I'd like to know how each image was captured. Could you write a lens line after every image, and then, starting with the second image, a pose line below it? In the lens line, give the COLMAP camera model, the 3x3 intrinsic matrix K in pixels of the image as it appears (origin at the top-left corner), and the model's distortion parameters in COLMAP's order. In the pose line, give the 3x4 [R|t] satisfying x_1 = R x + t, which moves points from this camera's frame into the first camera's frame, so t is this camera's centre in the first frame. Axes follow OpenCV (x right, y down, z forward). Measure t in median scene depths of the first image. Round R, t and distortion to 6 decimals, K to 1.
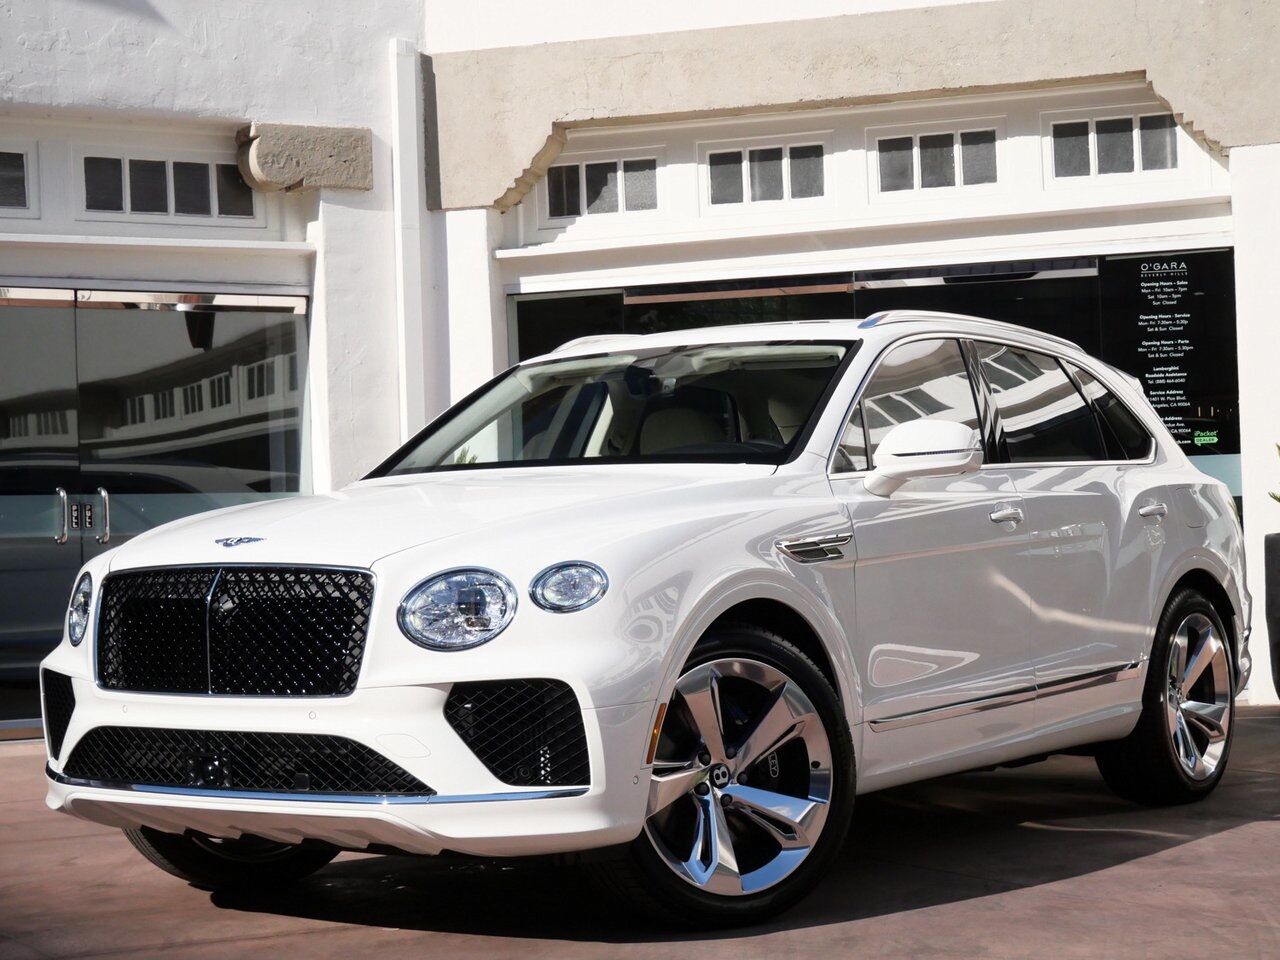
lens RADIAL K [[2223.4, 0, 640.7], [0, 2223.4, 478.4], [0, 0, 1]] dist [0.035099, 0.000000]
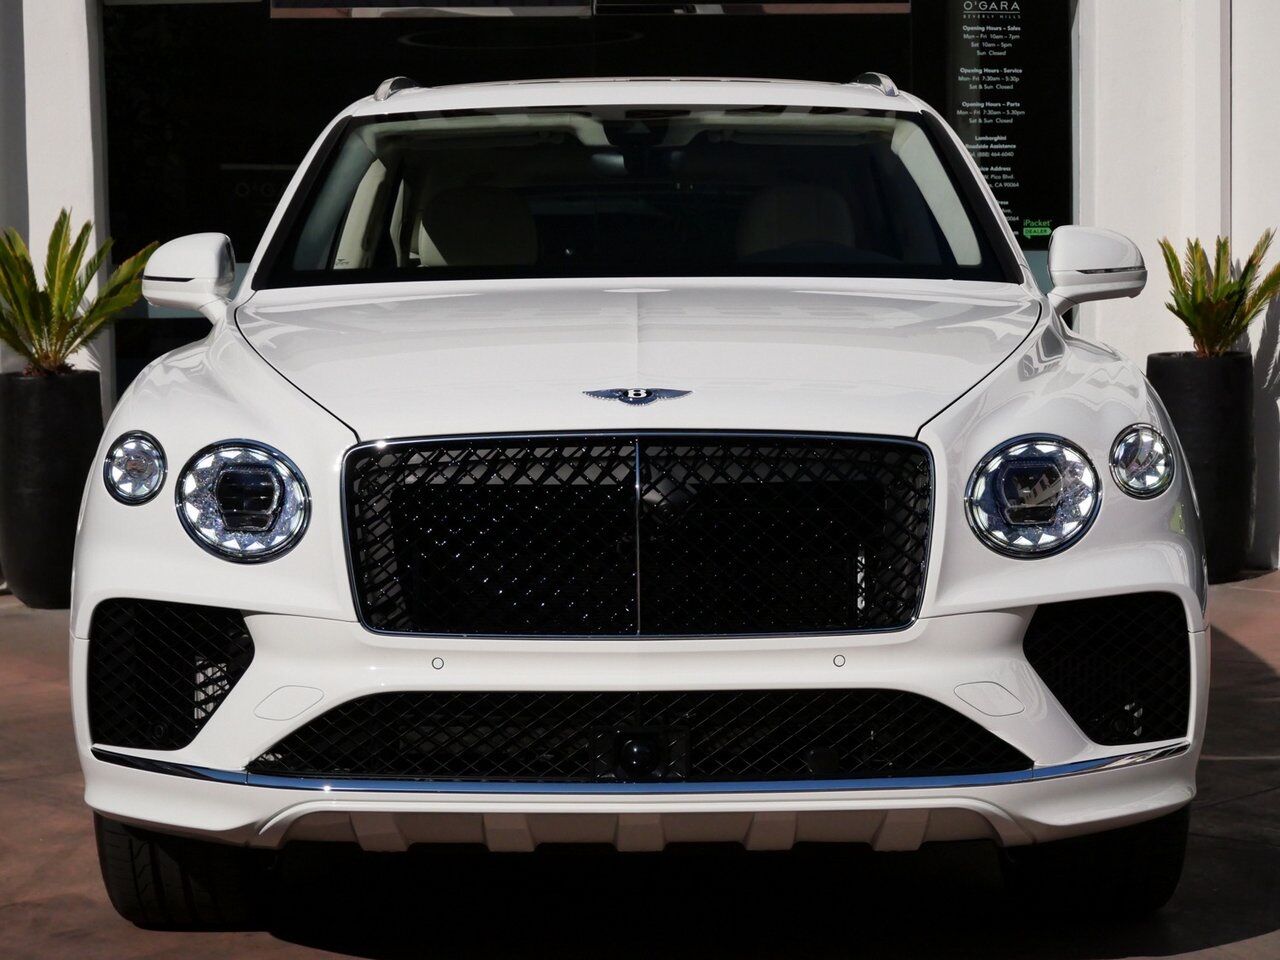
lens RADIAL K [[2903.1, 0, 640.0], [0, 2903.1, 481.0], [0, 0, 1]] dist [-0.041695, 0.000000]
pose [[0.869146, -0.024542, 0.493947, -0.376202], [-0.017499, 0.996616, 0.080309, -0.009093], [-0.494247, -0.078444, 0.865775, 0.173251]]
